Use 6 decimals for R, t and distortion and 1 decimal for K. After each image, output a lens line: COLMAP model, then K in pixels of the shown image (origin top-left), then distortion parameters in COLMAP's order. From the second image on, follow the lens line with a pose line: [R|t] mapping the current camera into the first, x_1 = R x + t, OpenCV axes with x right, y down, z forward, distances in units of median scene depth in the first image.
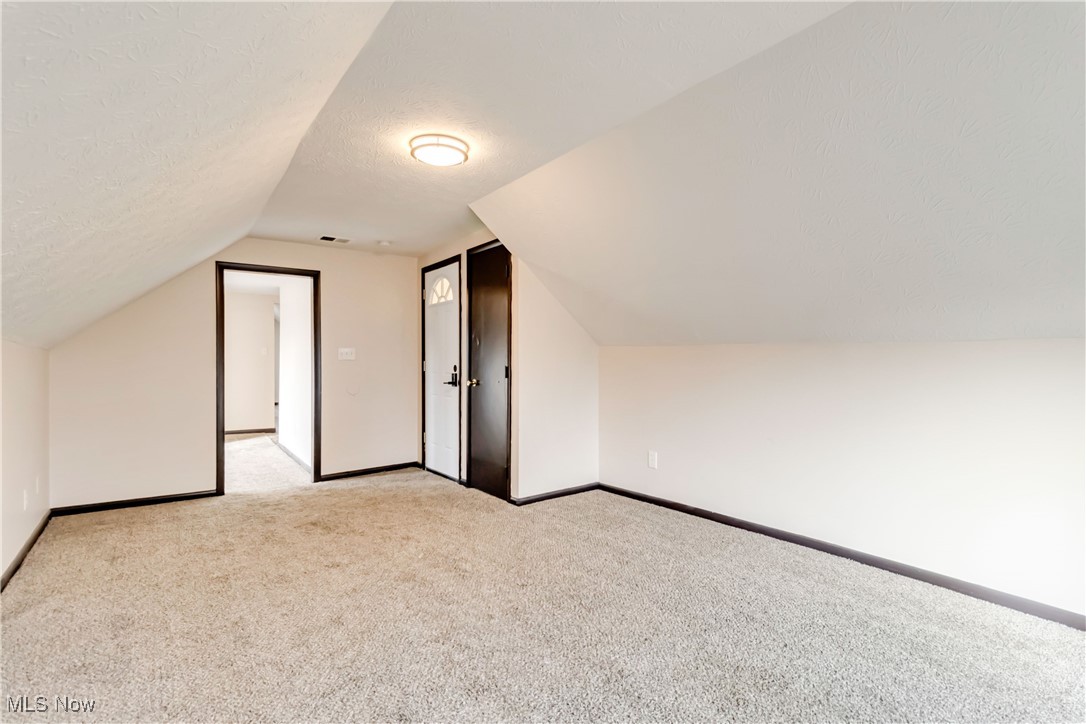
lens RADIAL K [[513.4, 0, 543.9], [0, 513.4, 381.1], [0, 0, 1]] dist [0.001803, 0.000599]
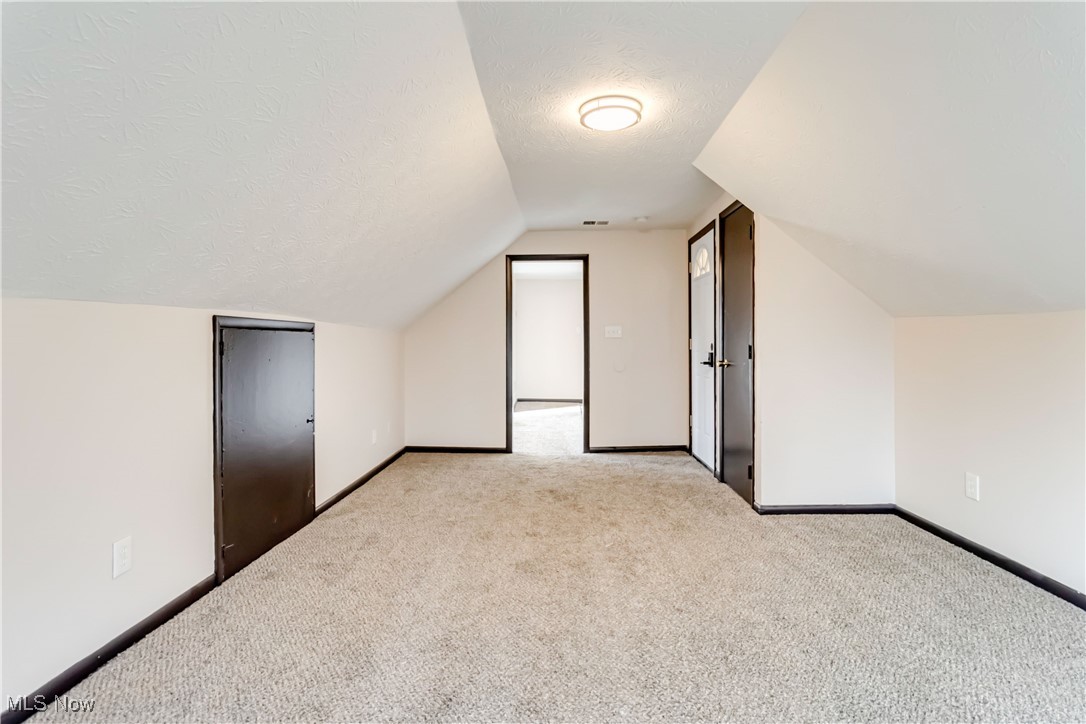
lens RADIAL K [[518.8, 0, 540.3], [0, 518.8, 348.0], [0, 0, 1]] dist [0.000060, 0.001409]
pose [[0.788707, 0.009531, -0.614696, 0.157173], [-0.022336, 0.999664, -0.013159, -0.004306], [0.614364, 0.024108, 0.788654, 0.104043]]
